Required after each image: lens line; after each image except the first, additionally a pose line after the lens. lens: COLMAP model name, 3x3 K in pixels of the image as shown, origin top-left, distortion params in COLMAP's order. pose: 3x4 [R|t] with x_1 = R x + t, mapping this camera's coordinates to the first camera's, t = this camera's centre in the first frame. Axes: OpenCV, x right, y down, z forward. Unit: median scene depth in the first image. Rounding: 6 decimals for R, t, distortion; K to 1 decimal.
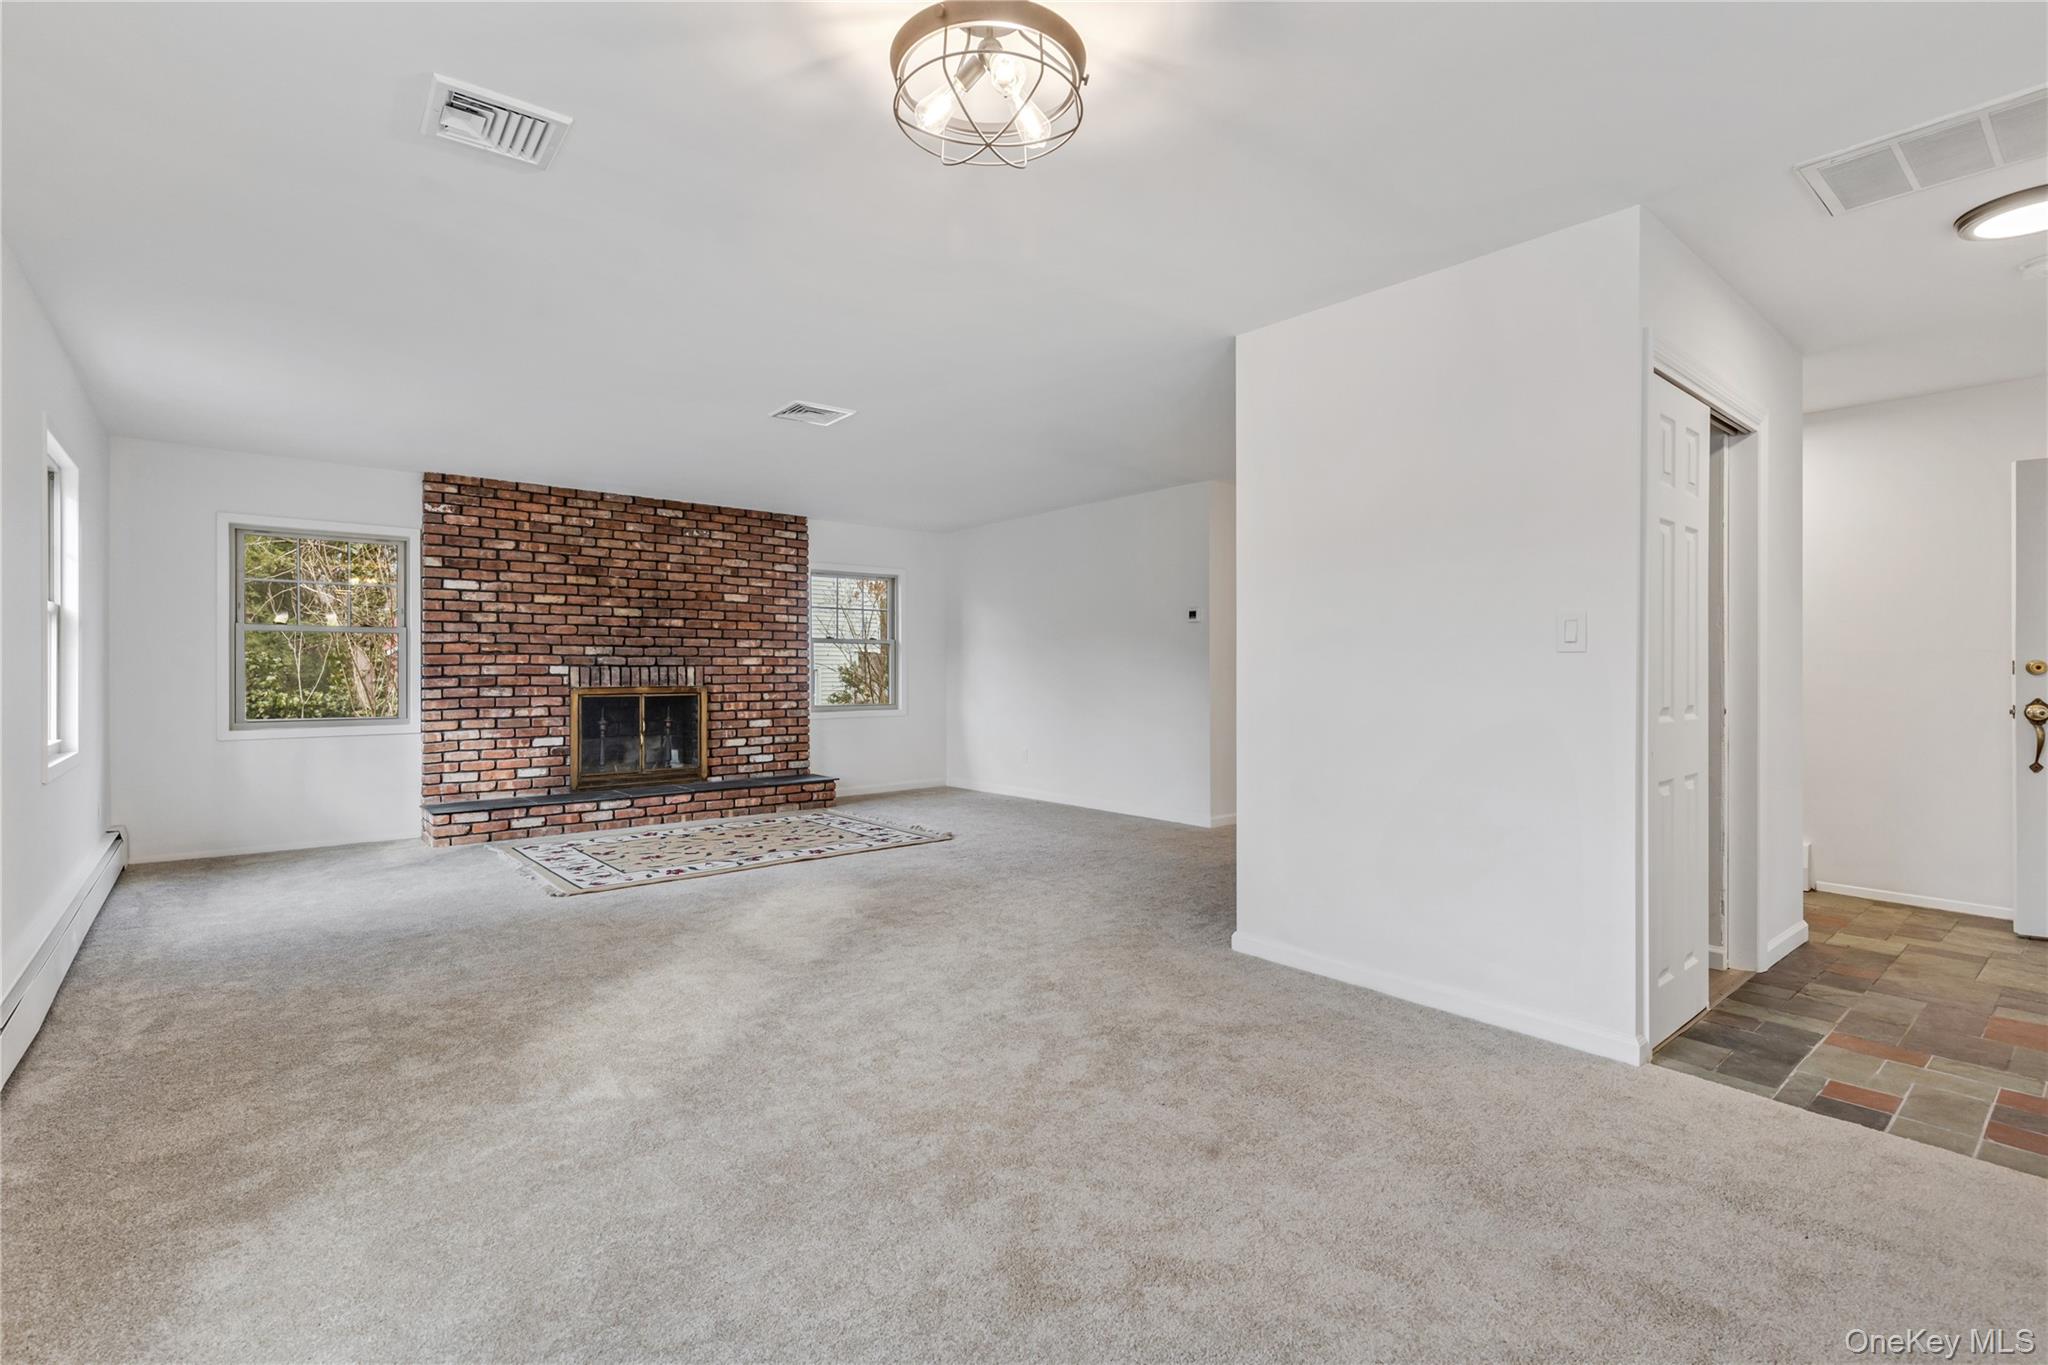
lens RADIAL K [[945.0, 0, 1023.6], [0, 945.0, 674.6], [0, 0, 1]] dist [0.009953, -0.001615]
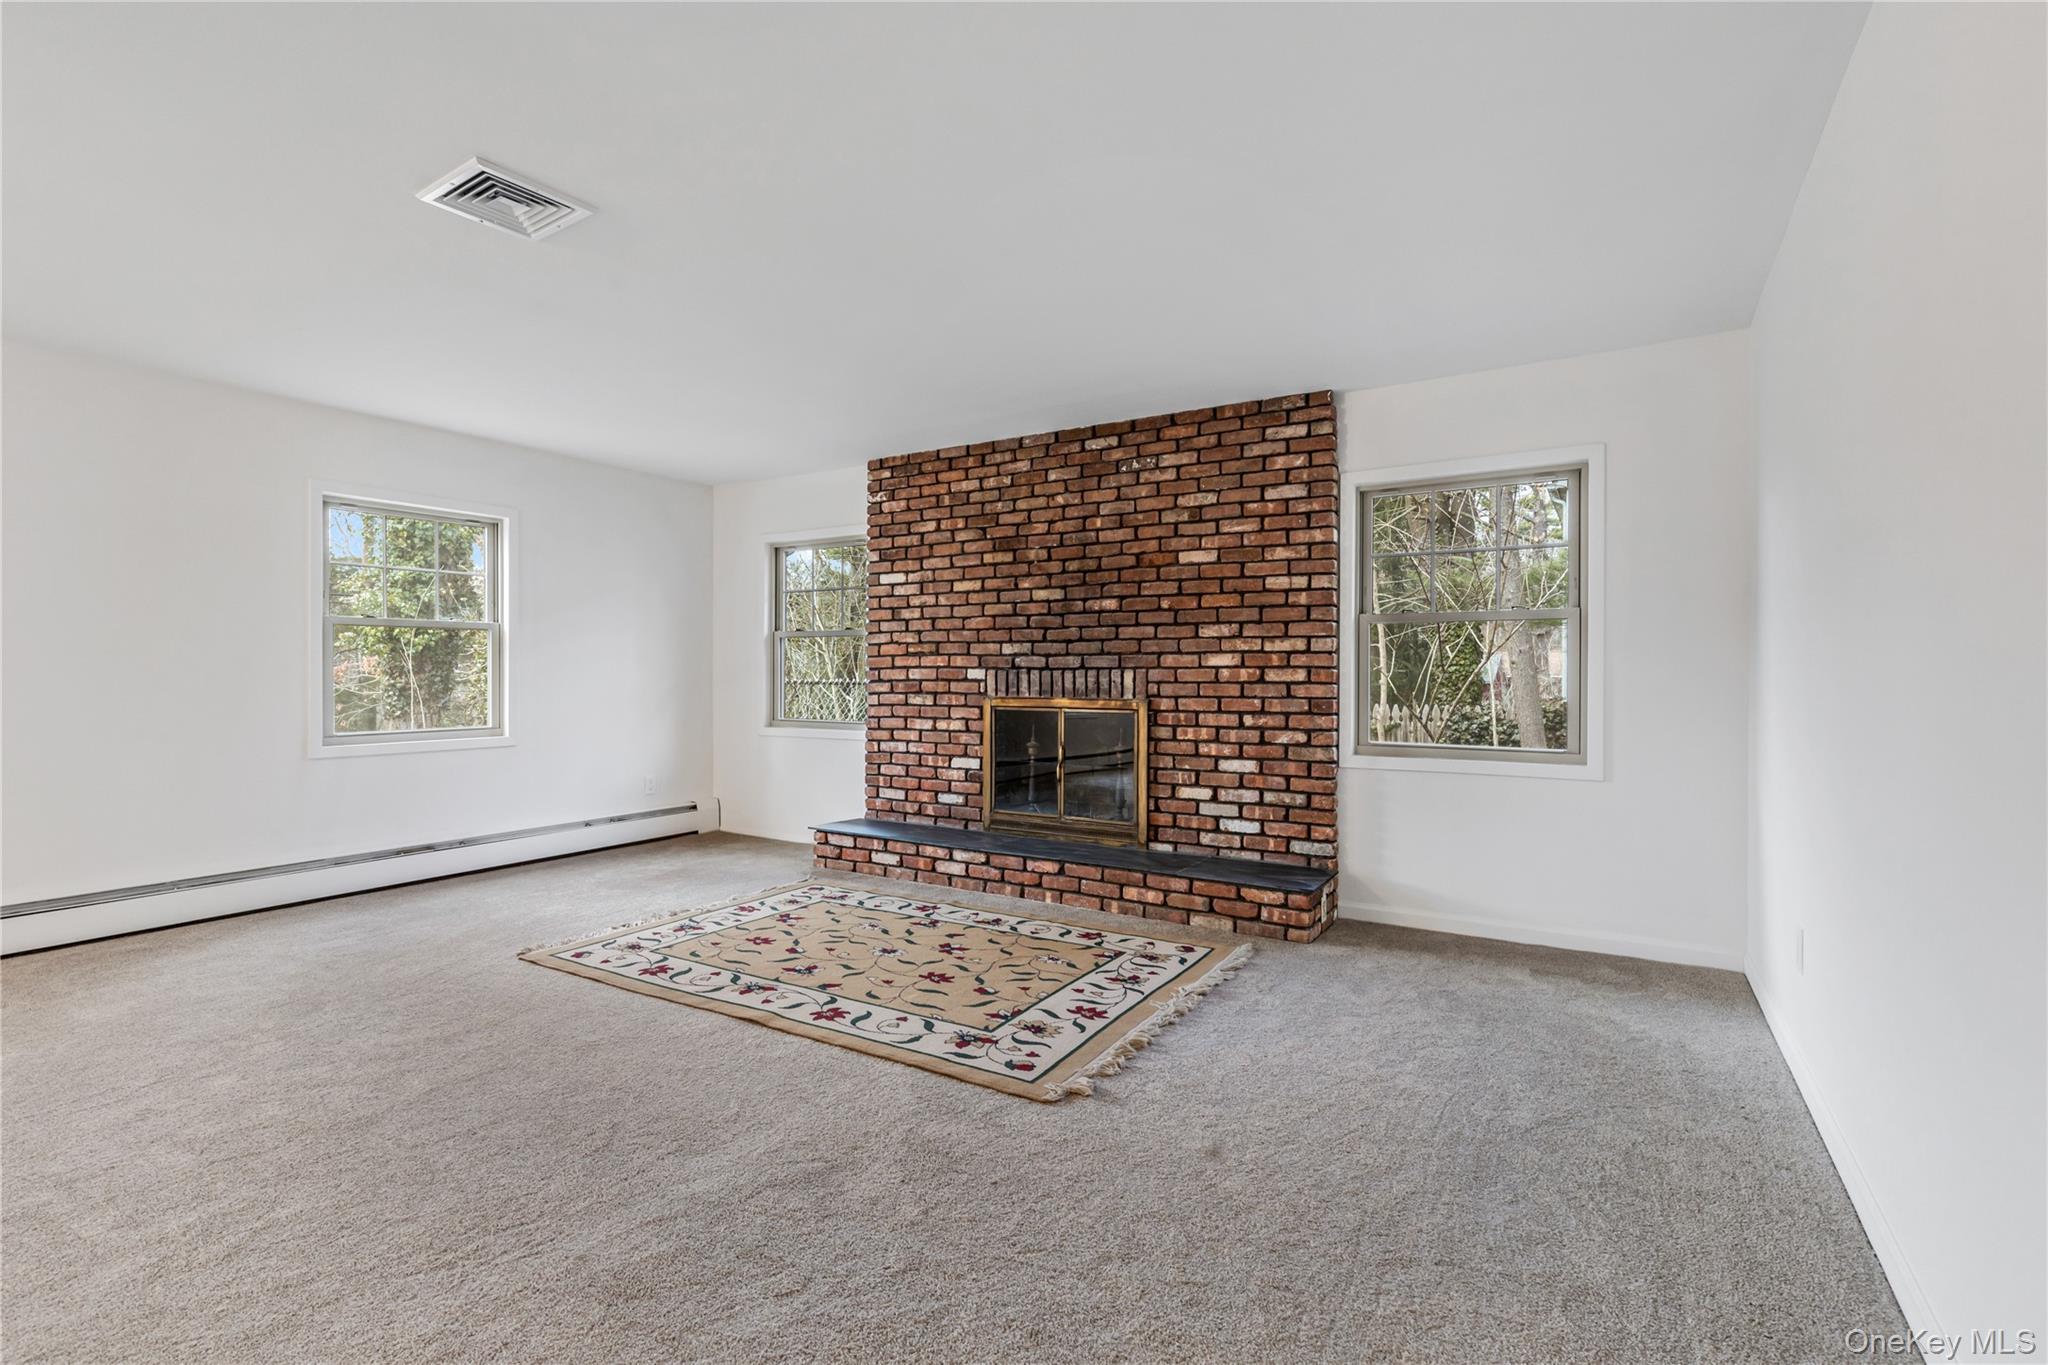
lens RADIAL K [[945.0, 0, 1010.5], [0, 945.0, 672.4], [0, 0, 1]] dist [0.009953, -0.001615]
pose [[0.292510, 0.005529, -0.956246, 0.263839], [-0.002402, 0.999984, 0.005047, -0.009968], [0.956259, 0.000820, 0.292519, 0.761867]]
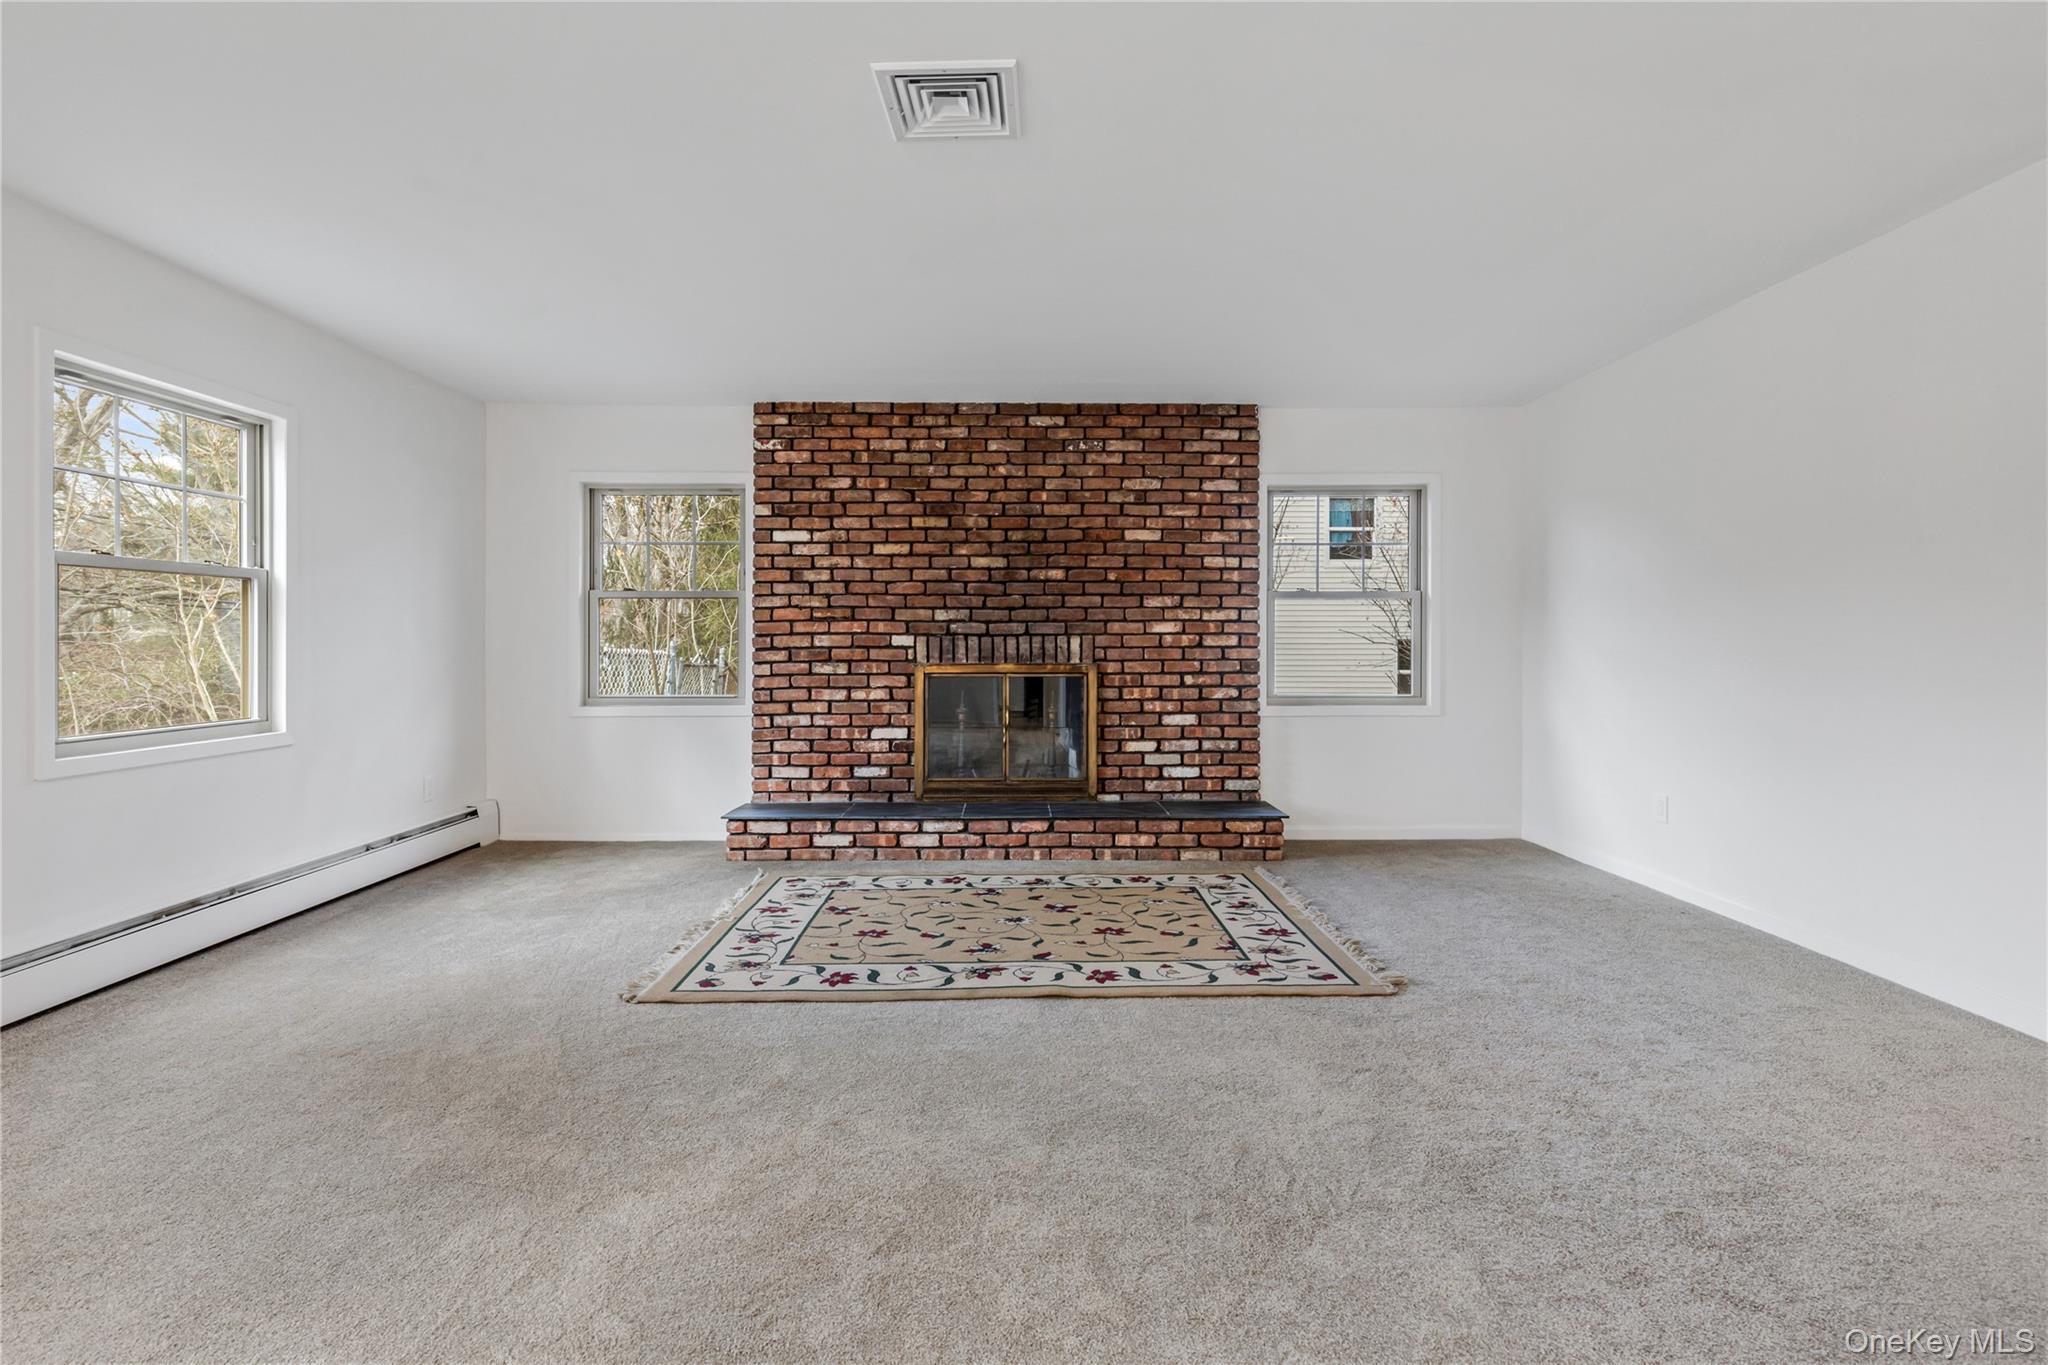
lens RADIAL K [[945.0, 0, 1024.3], [0, 945.0, 649.0], [0, 0, 1]] dist [0.009953, -0.001615]
pose [[0.769525, 0.005820, -0.638590, 0.072381], [-0.002229, 0.999977, 0.006427, -0.003212], [0.638613, -0.003522, 0.769520, 0.452496]]
